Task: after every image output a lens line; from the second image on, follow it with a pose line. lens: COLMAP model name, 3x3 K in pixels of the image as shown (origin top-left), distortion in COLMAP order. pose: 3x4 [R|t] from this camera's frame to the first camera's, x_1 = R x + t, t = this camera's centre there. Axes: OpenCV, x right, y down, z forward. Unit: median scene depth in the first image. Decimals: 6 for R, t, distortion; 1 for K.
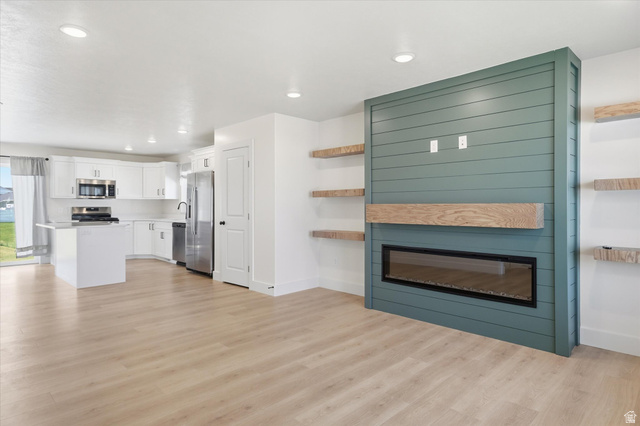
lens RADIAL K [[365.3, 0, 320.0], [0, 365.3, 209.3], [0, 0, 1]] dist [0.001318, 0.000509]
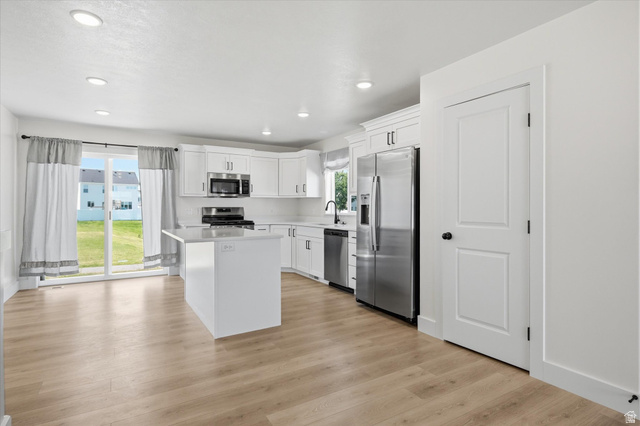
lens RADIAL K [[335.2, 0, 319.6], [0, 335.2, 209.3], [0, 0, 1]] dist [-0.001785, -0.000148]
pose [[0.970804, 0.002311, -0.239863, -0.247335], [-0.002432, 0.999997, -0.000207, -0.002389], [0.239862, 0.000785, 0.970807, 0.338623]]
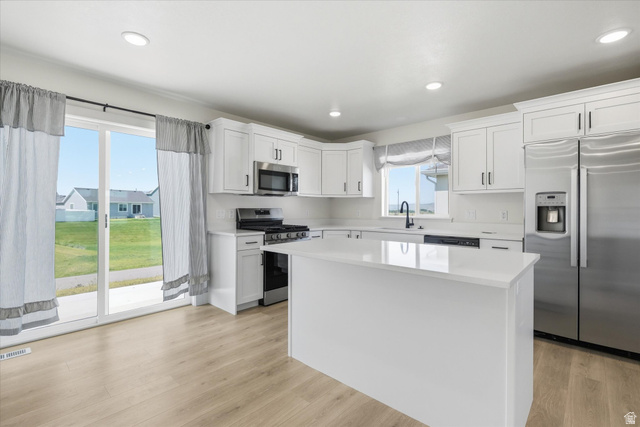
lens RADIAL K [[295.4, 0, 316.2], [0, 295.4, 210.7], [0, 0, 1]] dist [-0.002437, 0.000035]
pose [[0.999488, 0.002393, 0.031910, -0.582748], [-0.002395, 0.999997, 0.000038, -0.003301], [-0.031909, -0.000115, 0.999491, 0.517968]]
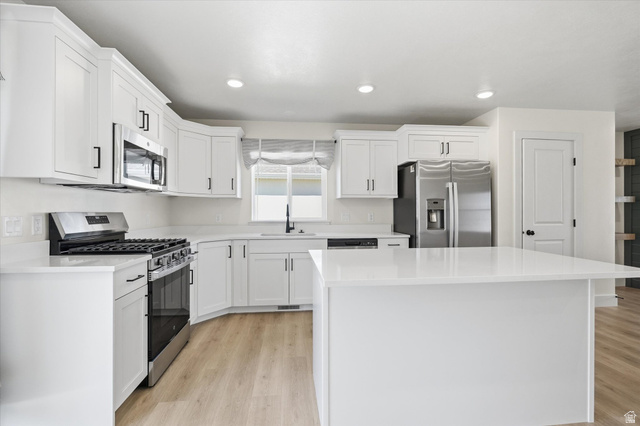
lens RADIAL K [[293.4, 0, 319.1], [0, 293.4, 204.7], [0, 0, 1]] dist [-0.000841, -0.000108]
pose [[0.637944, 0.017028, 0.769895, -0.752431], [0.006804, 0.999592, -0.027746, -0.005148], [-0.770053, 0.022939, 0.637568, 0.701966]]
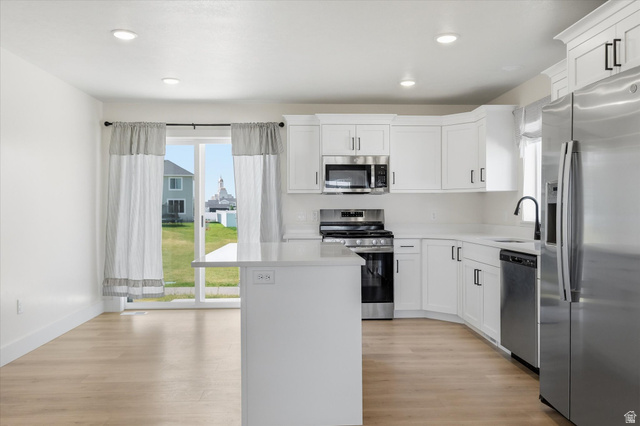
lens RADIAL K [[504.8, 0, 320.0], [0, 504.8, 213.0], [0, 0, 1]] dist [0.003146, 0.003446]
pose [[0.738131, 0.001805, -0.674655, -0.180069], [-0.000713, 0.999998, 0.001895, -0.002984], [0.674657, -0.000917, 0.738131, 0.464953]]
